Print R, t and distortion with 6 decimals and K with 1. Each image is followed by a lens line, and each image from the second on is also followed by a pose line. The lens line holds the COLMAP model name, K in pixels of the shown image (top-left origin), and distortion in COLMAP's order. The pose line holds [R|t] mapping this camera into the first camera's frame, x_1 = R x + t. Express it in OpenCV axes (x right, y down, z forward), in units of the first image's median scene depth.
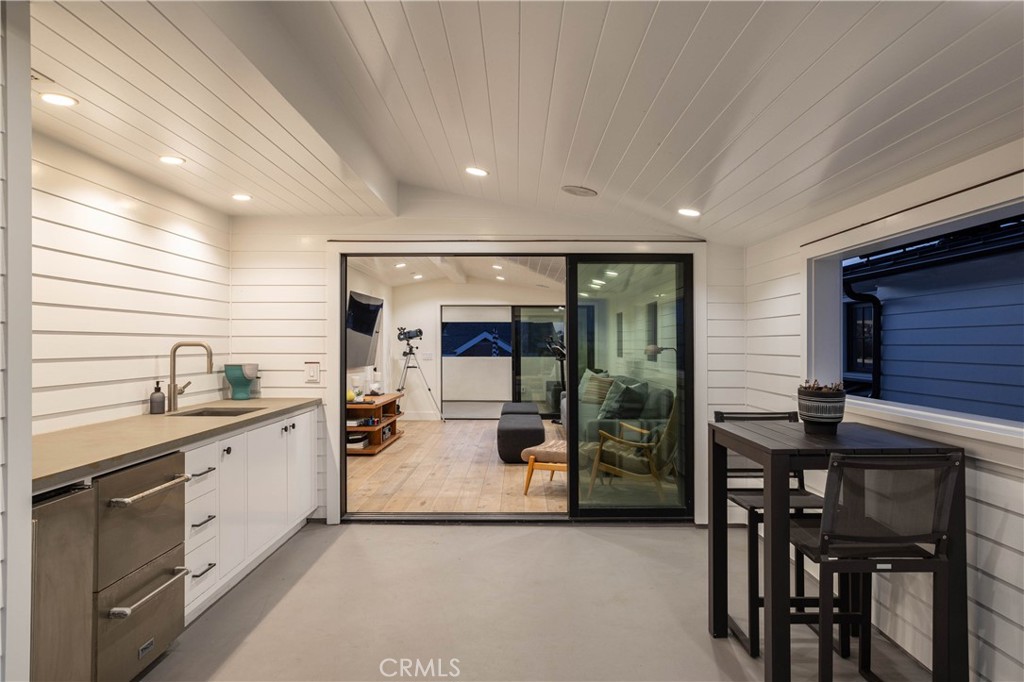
lens RADIAL K [[680.9, 0, 512.0], [0, 680.9, 341.0], [0, 0, 1]] dist [-0.005766, -0.002430]
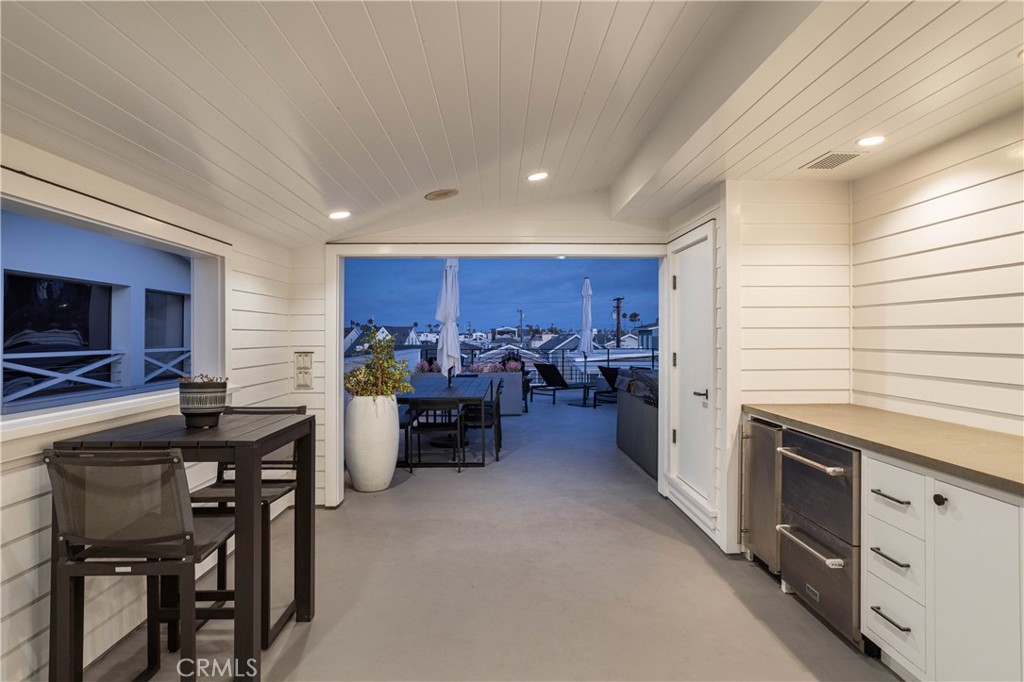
lens RADIAL K [[592.2, 0, 512.0], [0, 592.2, 341.0], [0, 0, 1]] dist [-0.000005, -0.000013]
pose [[-0.999602, 0.000597, -0.028194, 0.016719], [0.000528, 0.999997, 0.002469, 0.006801], [0.028195, 0.002453, -0.999599, 1.878140]]
